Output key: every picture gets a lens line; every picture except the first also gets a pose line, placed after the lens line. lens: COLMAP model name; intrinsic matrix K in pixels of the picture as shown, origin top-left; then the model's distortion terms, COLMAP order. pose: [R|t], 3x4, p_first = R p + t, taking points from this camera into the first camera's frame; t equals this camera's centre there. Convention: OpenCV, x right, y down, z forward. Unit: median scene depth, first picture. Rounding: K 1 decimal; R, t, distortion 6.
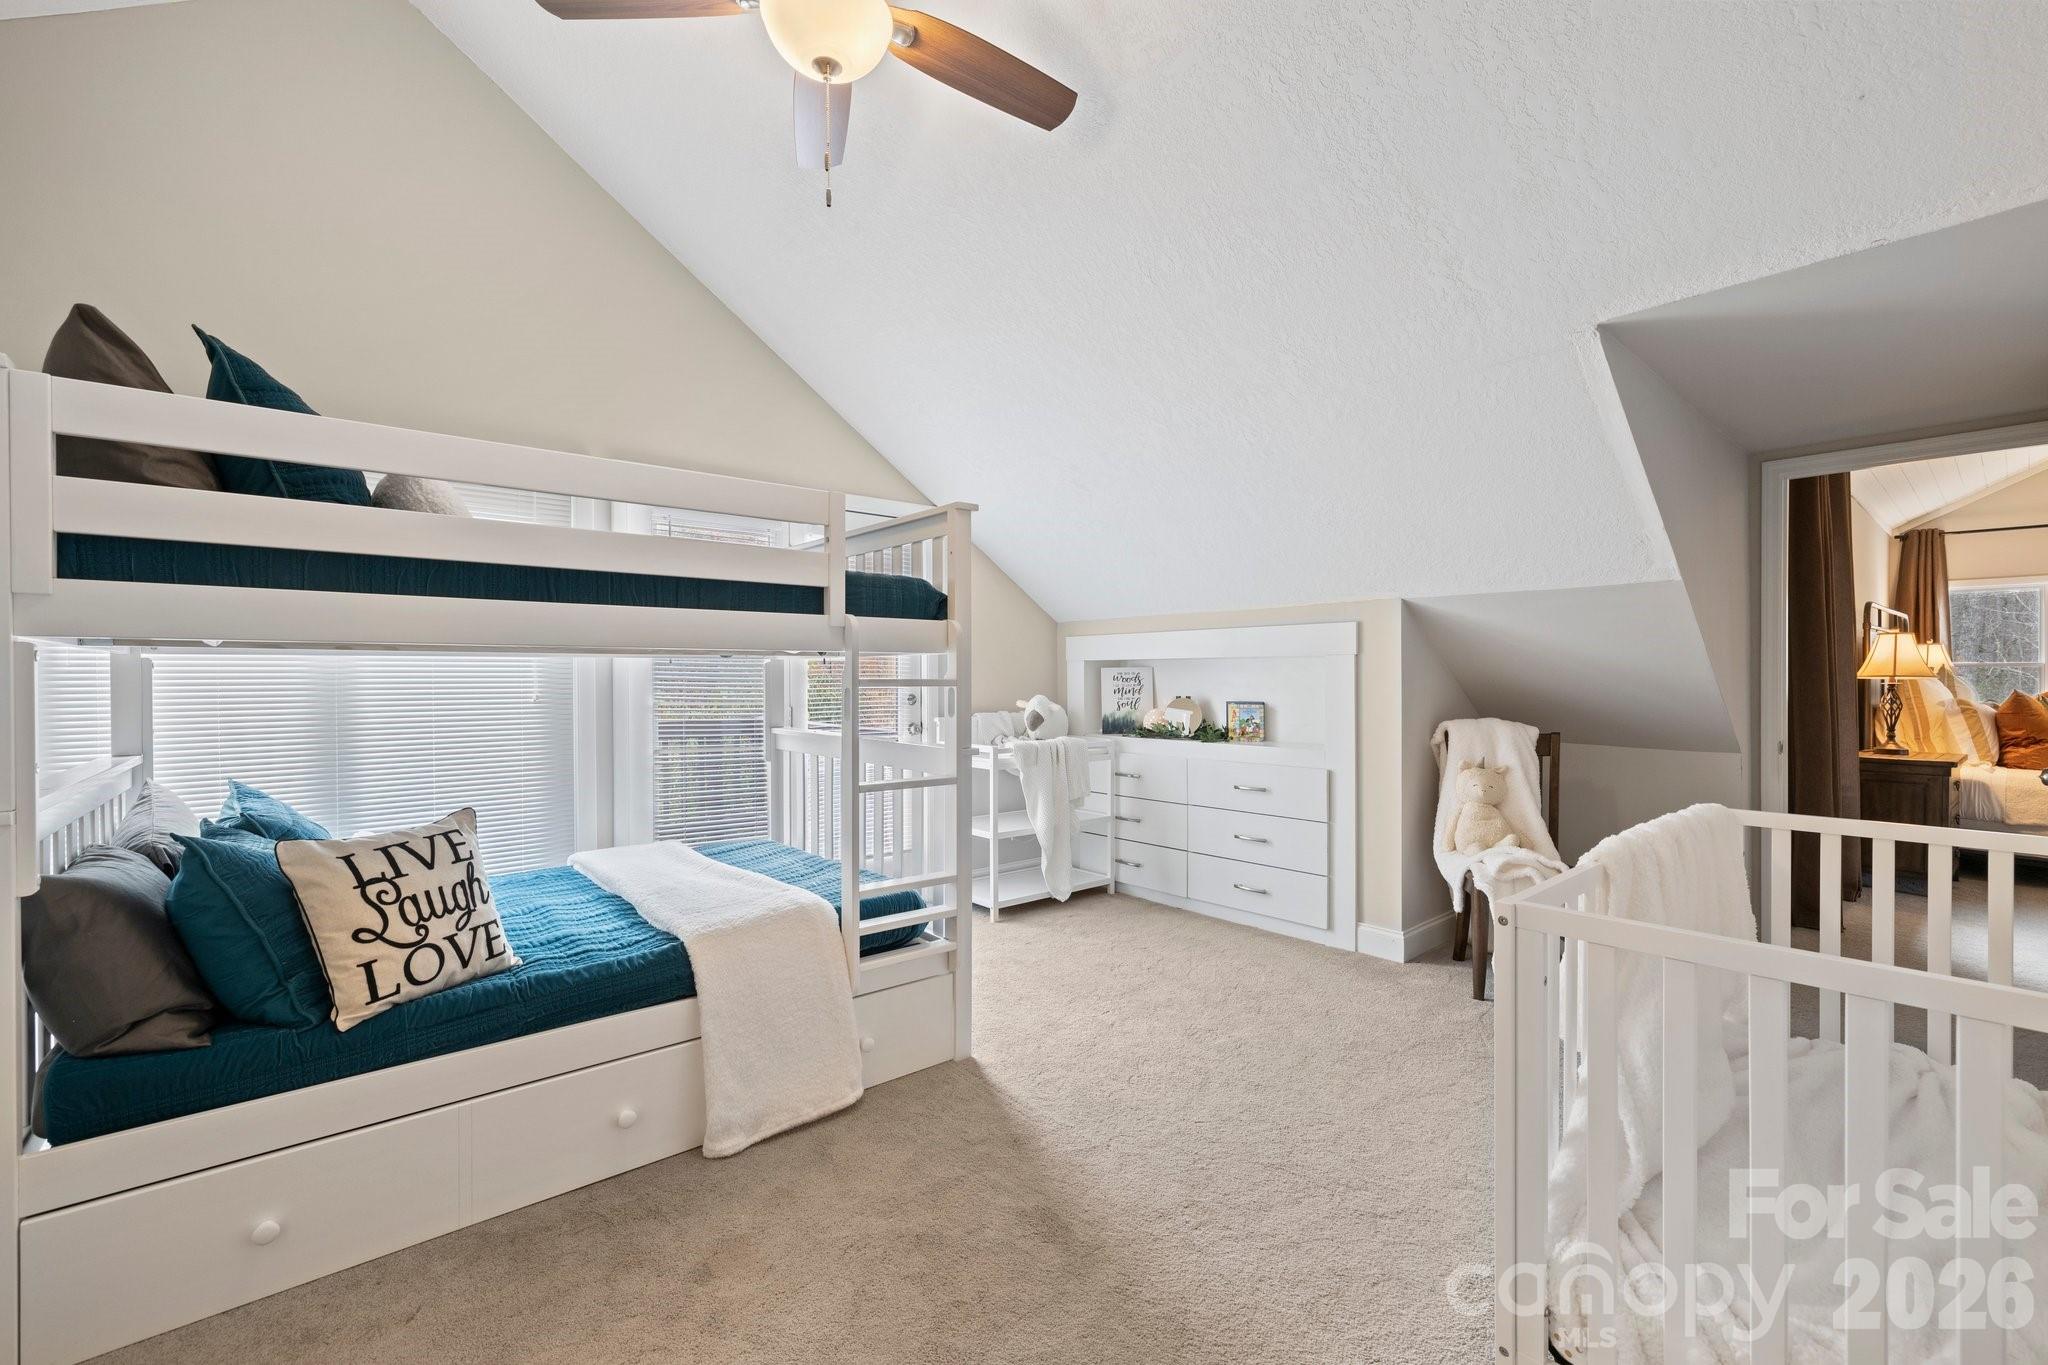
lens RADIAL K [[878.3, 0, 1024.3], [0, 878.3, 675.9], [0, 0, 1]] dist [0.001089, 0.000510]
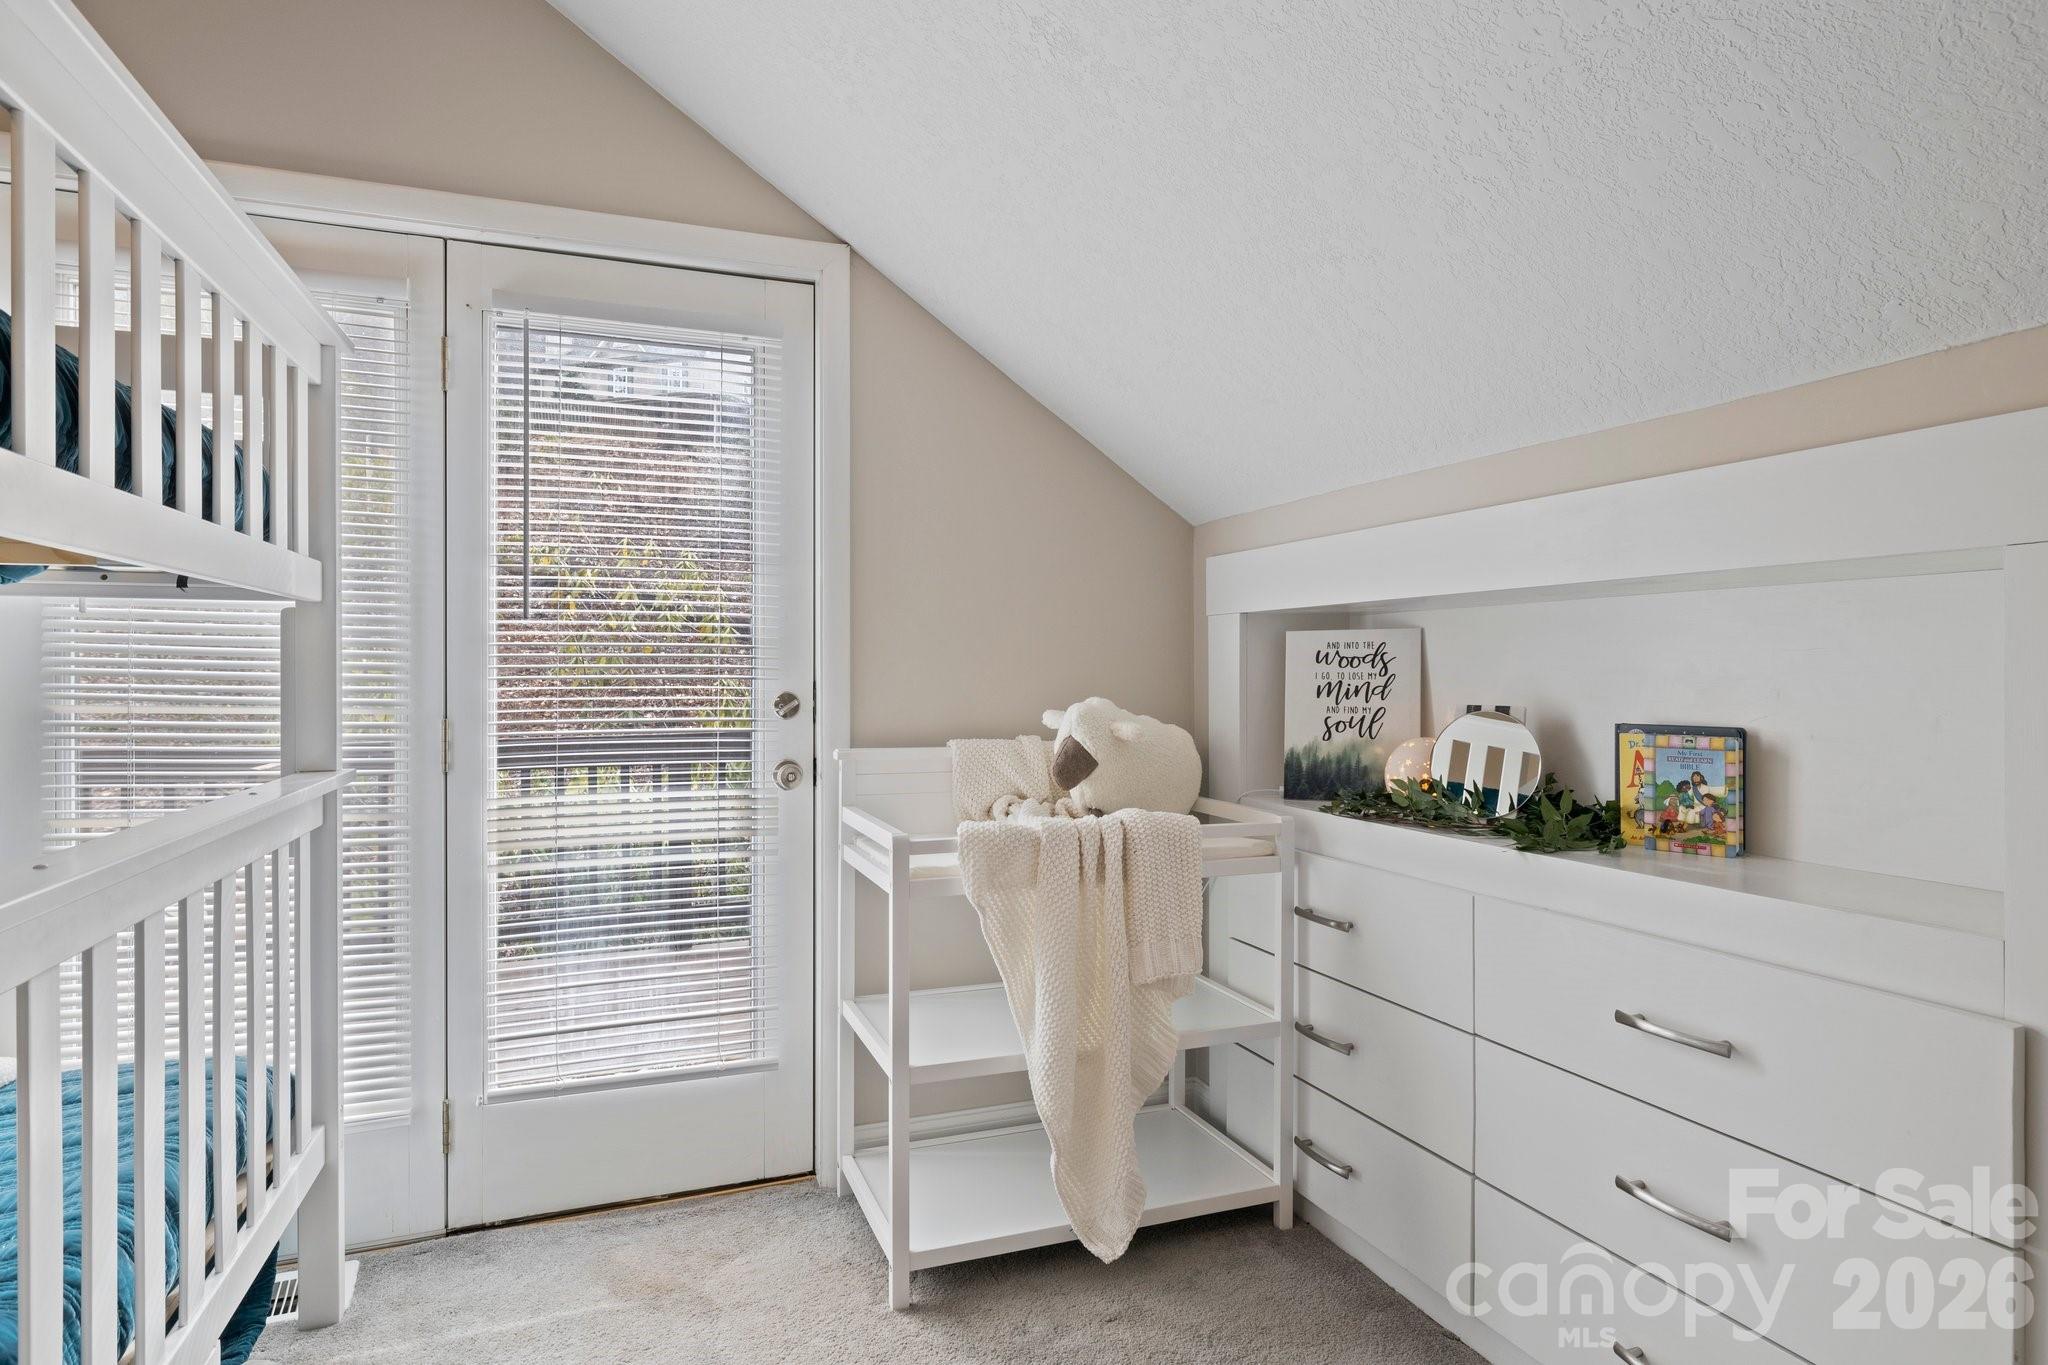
lens RADIAL K [[1163.5, 0, 1024.0], [0, 1163.5, 682.5], [0, 0, 1]] dist [0.038048, 0.000053]
pose [[0.940725, 0.006065, -0.339116, 0.163793], [-0.003449, 0.999959, 0.008316, 0.010581], [0.339152, -0.006654, 0.940708, 0.493054]]
